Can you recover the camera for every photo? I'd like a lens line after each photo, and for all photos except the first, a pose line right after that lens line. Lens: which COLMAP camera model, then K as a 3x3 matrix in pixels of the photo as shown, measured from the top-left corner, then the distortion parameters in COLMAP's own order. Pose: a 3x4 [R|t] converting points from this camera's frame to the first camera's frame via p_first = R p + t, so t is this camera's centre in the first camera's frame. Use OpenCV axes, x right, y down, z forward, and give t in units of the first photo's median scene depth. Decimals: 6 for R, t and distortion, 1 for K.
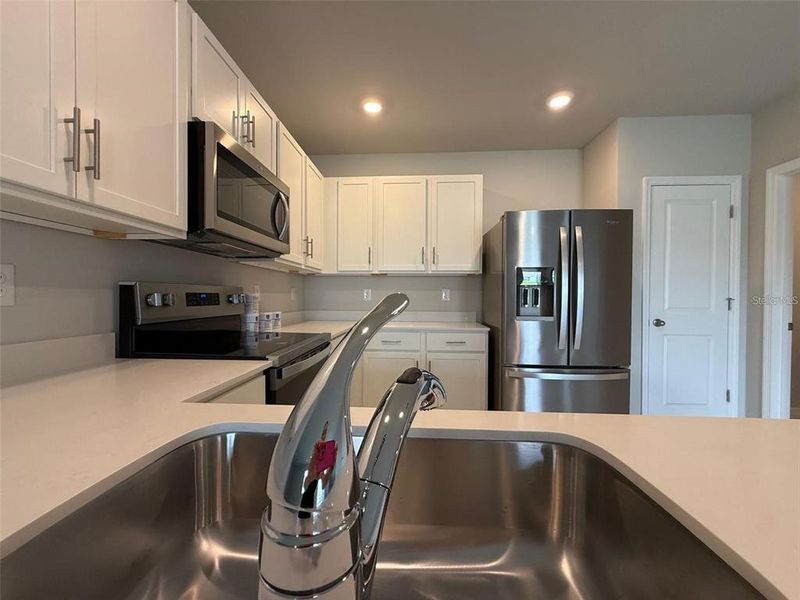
lens RADIAL K [[317.7, 0, 400.0], [0, 317.7, 300.4], [0, 0, 1]] dist [-0.000993, -0.001455]
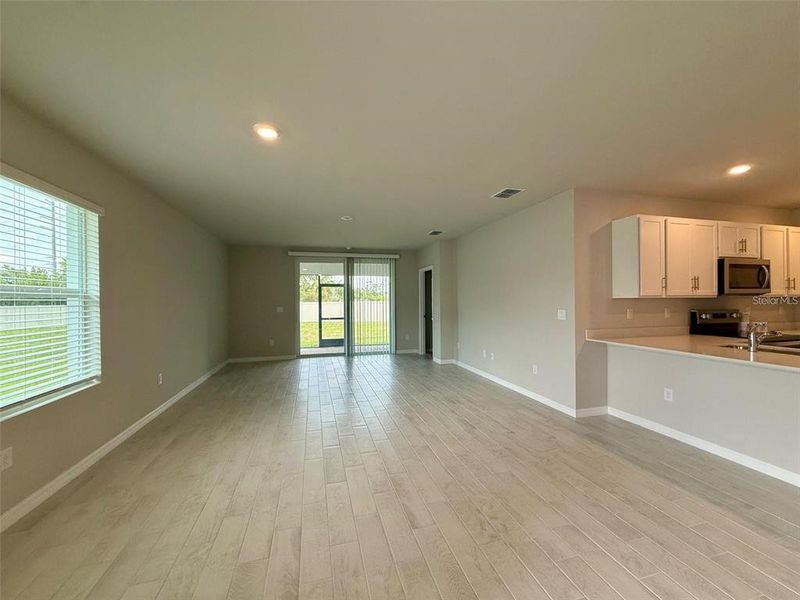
lens RADIAL K [[317.7, 0, 403.8], [0, 317.7, 301.6], [0, 0, 1]] dist [-0.000993, -0.001455]
pose [[0.312144, 0.004150, -0.950026, 0.636579], [-0.001511, 0.999991, 0.003872, -0.078845], [0.950034, 0.000227, 0.312148, -1.394536]]
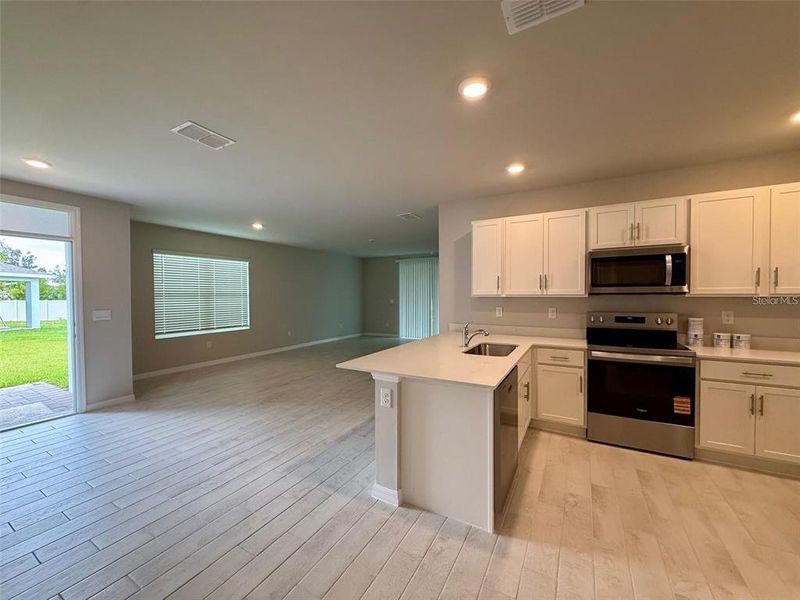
lens RADIAL K [[317.7, 0, 401.7], [0, 317.7, 300.5], [0, 0, 1]] dist [-0.000993, -0.001455]
pose [[-0.430778, 0.015044, -0.902332, 1.183644], [-0.008472, 0.999750, 0.020713, -0.101293], [0.902418, 0.016567, -0.430543, 0.366643]]
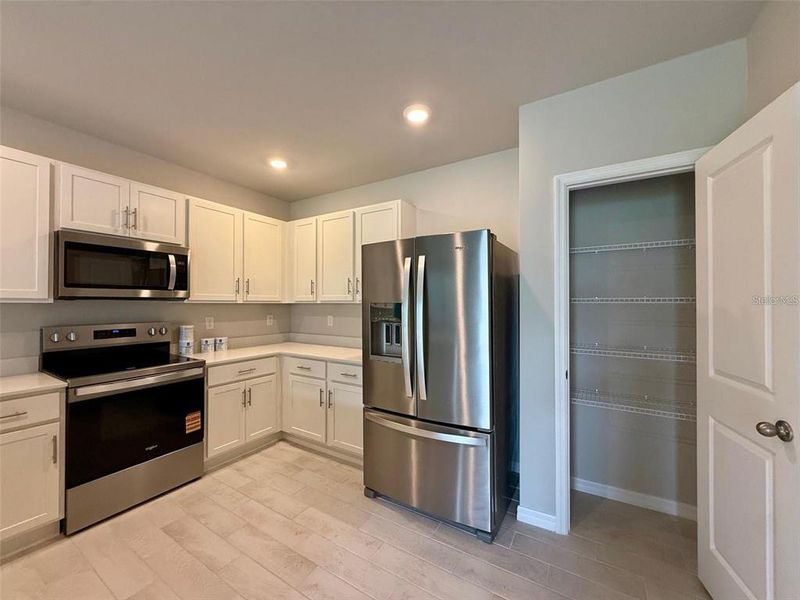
lens RADIAL K [[317.7, 0, 395.7], [0, 317.7, 300.1], [0, 0, 1]] dist [-0.000993, -0.001455]
pose [[0.884324, -0.009800, -0.466770, 0.820436], [-0.002137, 0.999684, -0.025036, -0.083702], [0.466868, 0.023137, 0.884024, 0.188507]]
